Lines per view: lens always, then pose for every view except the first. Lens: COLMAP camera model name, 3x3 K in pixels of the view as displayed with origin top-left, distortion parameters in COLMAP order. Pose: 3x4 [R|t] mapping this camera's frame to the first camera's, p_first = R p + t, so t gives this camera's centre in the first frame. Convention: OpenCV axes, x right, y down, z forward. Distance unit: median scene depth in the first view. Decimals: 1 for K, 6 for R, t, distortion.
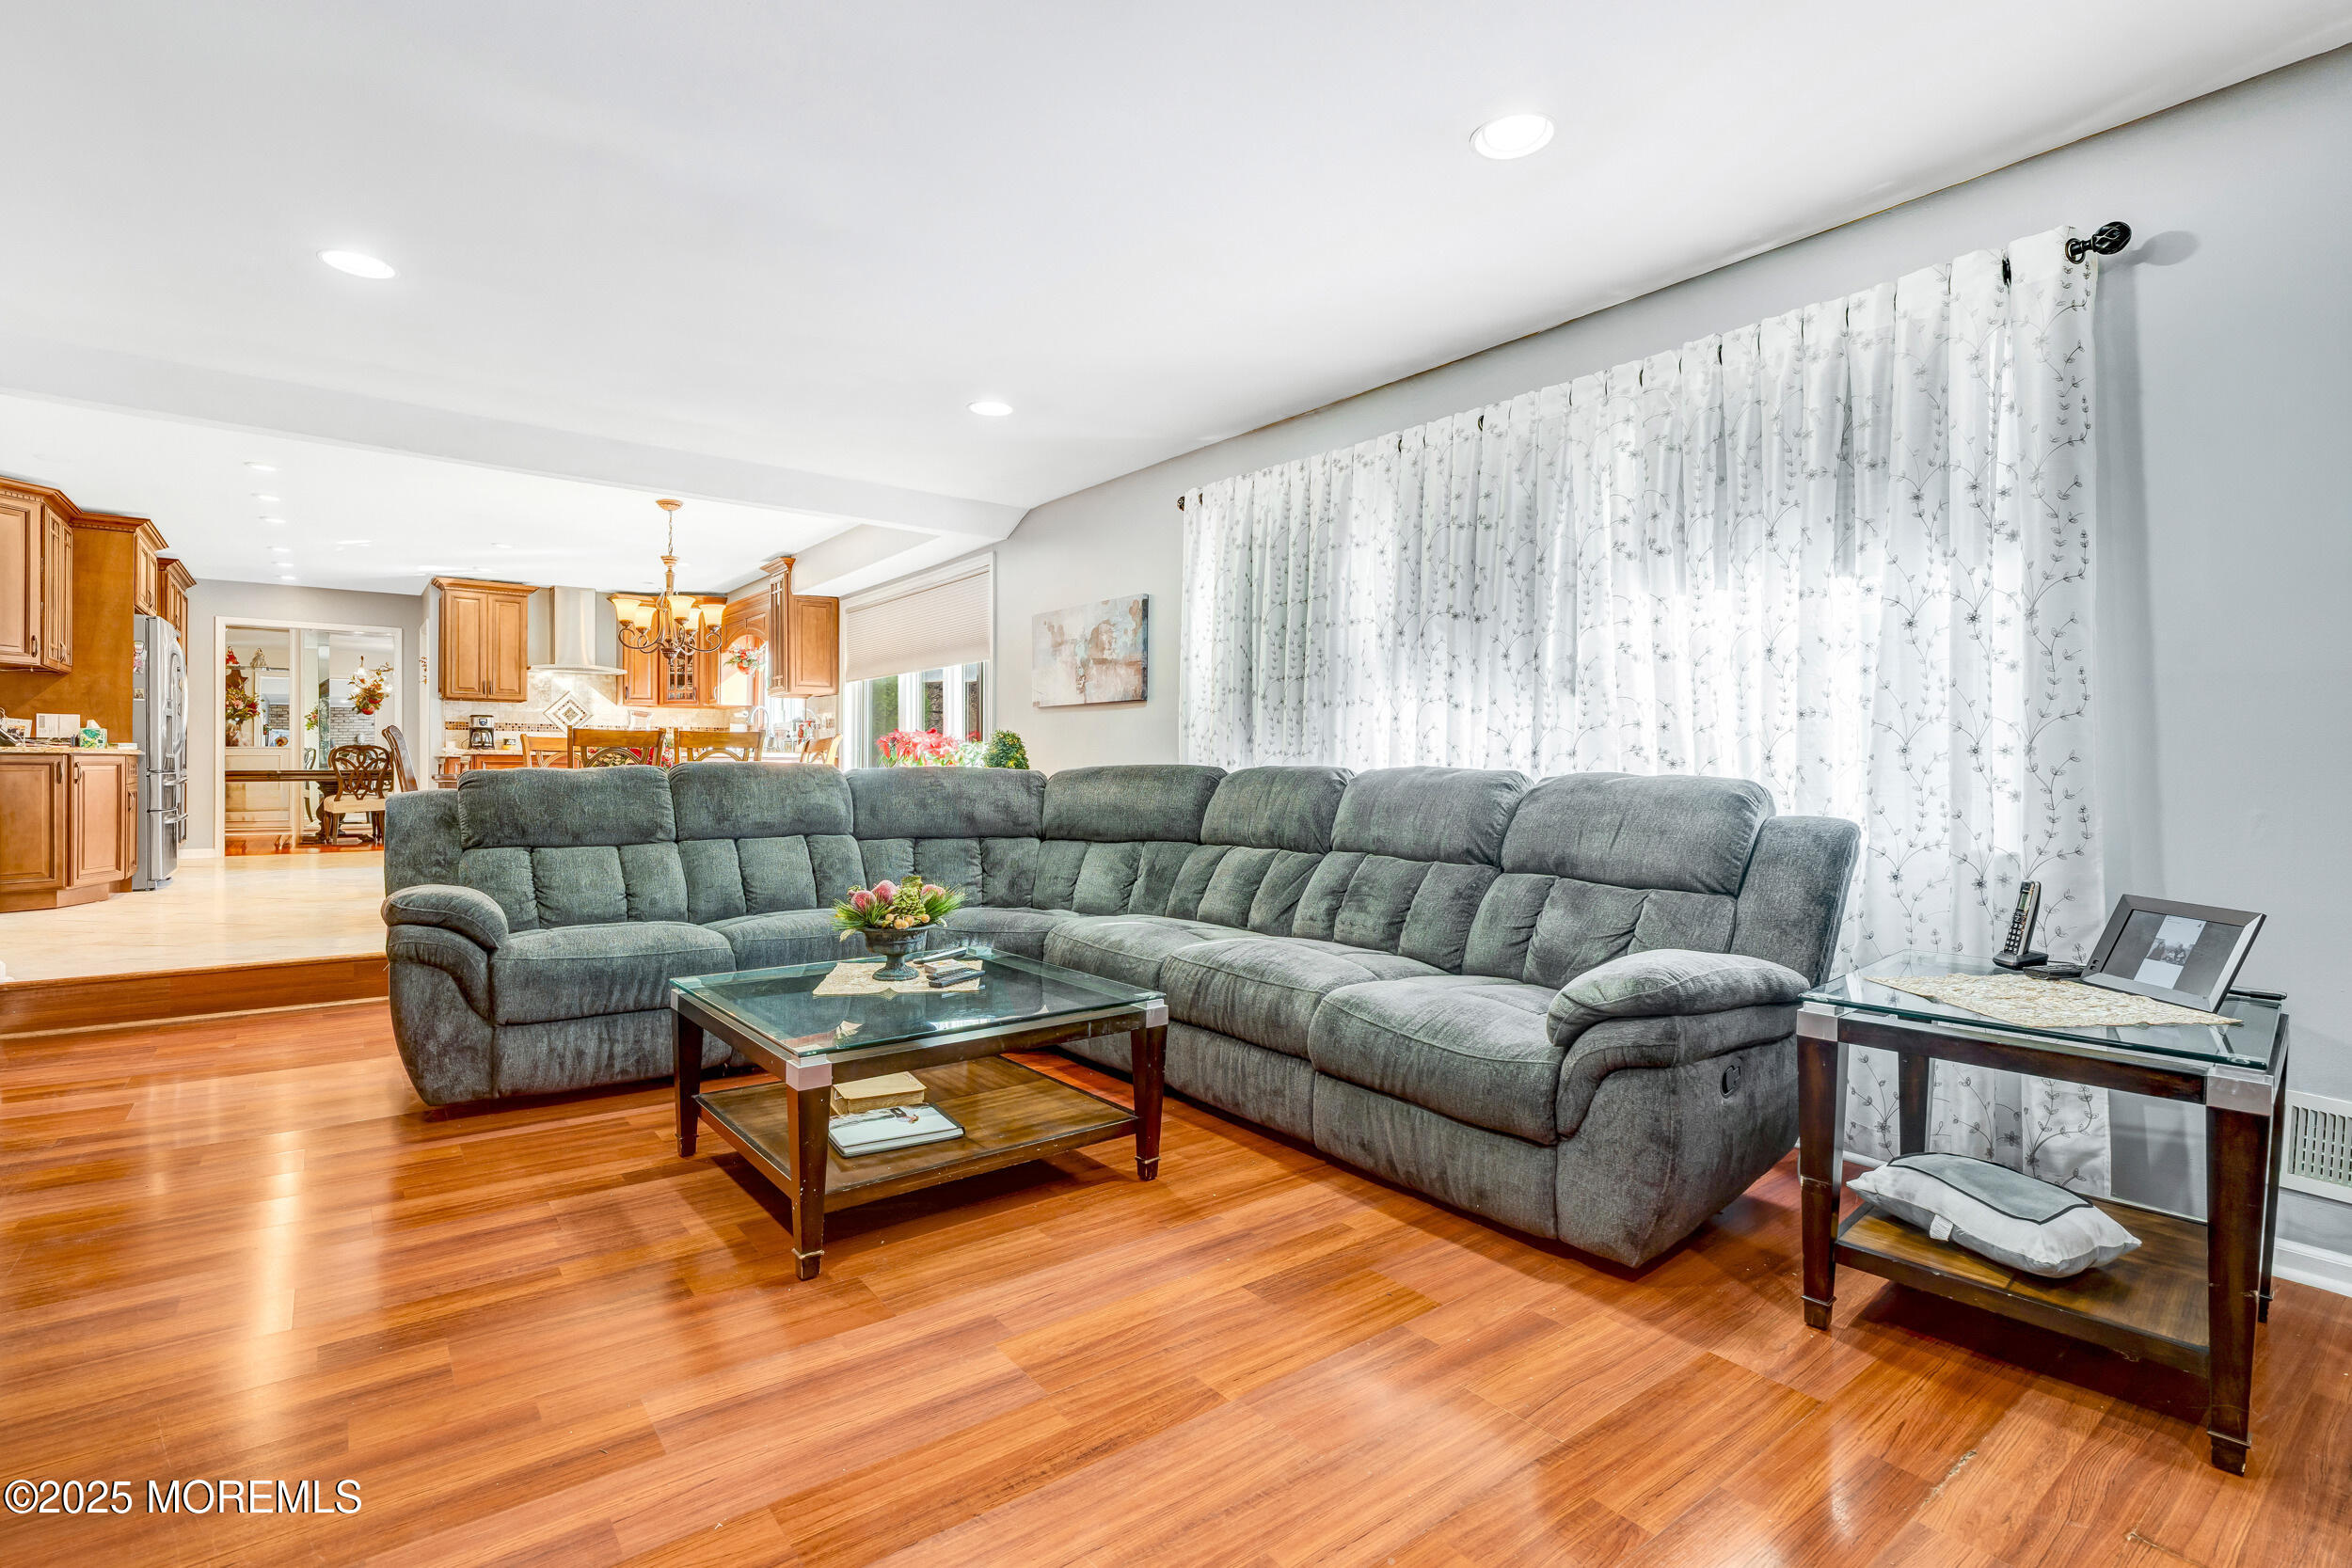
lens RADIAL K [[1056.7, 0, 1177.7], [0, 1056.7, 765.8], [0, 0, 1]] dist [-0.010013, -0.000496]
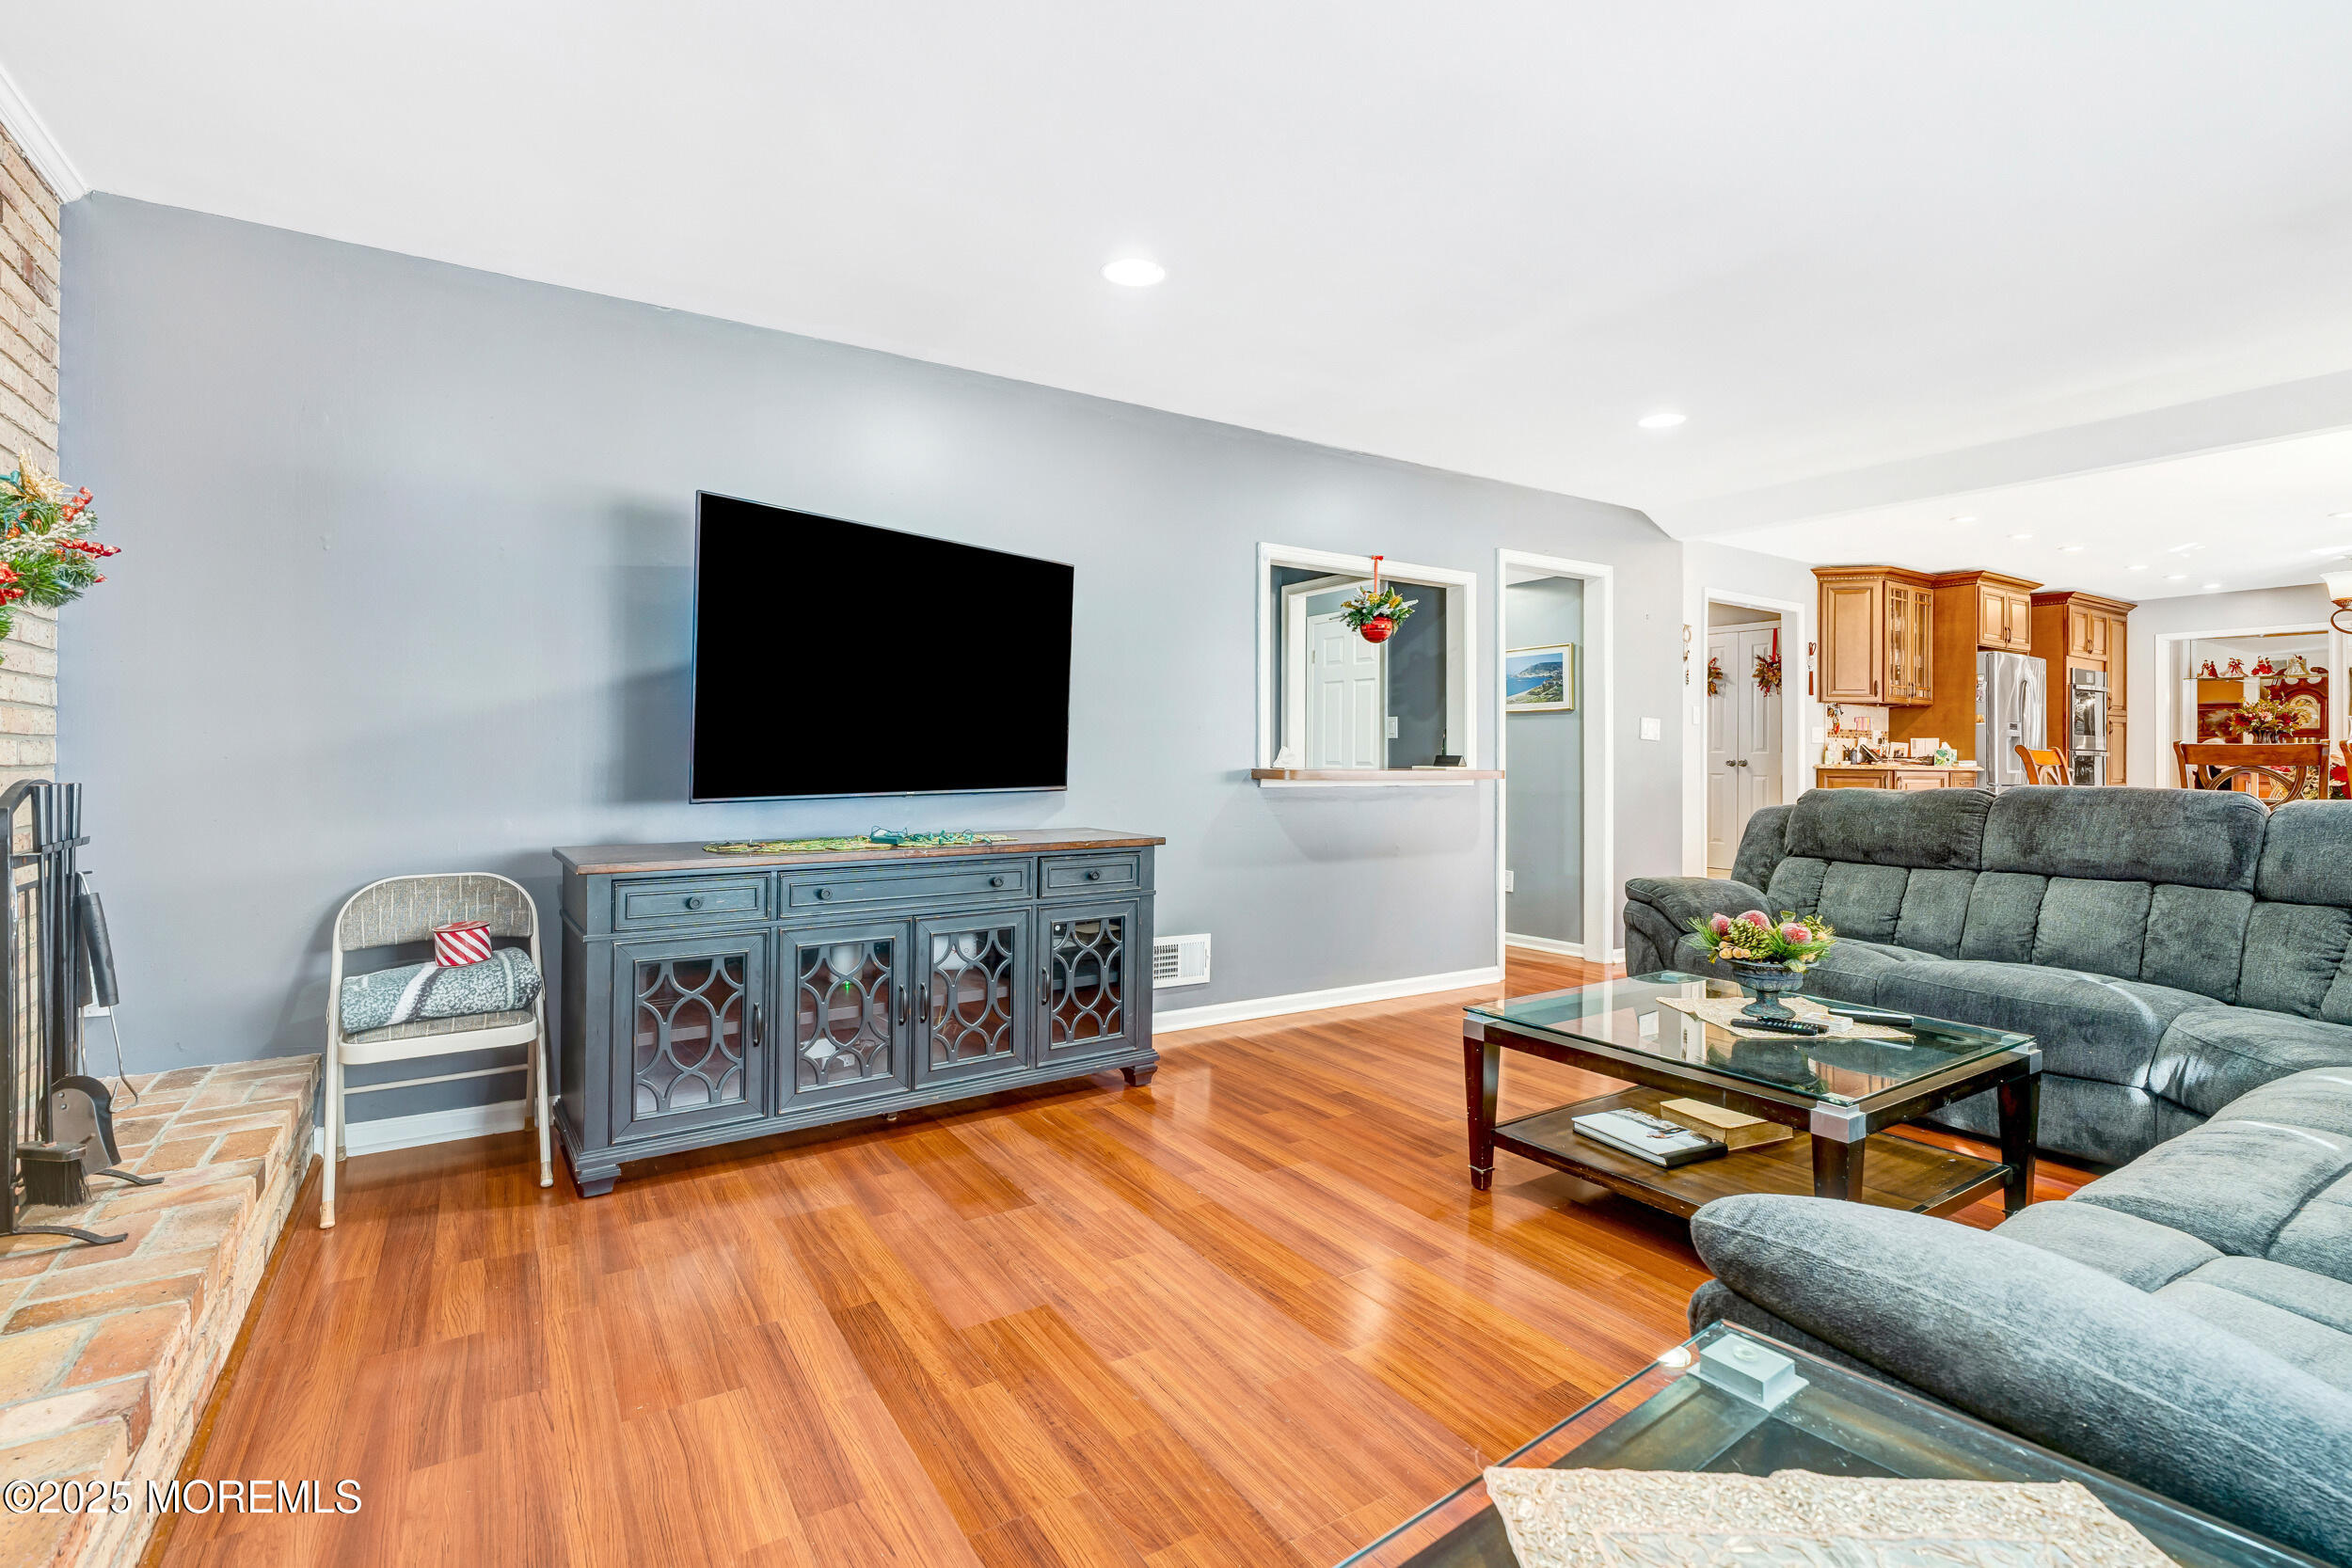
lens RADIAL K [[1056.7, 0, 1177.7], [0, 1056.7, 765.8], [0, 0, 1]] dist [-0.010013, -0.000496]
pose [[-0.060710, -0.001412, -0.998154, 0.490114], [-0.011429, 0.999934, -0.000720, -0.011762], [0.998090, 0.011365, -0.060722, 0.362190]]
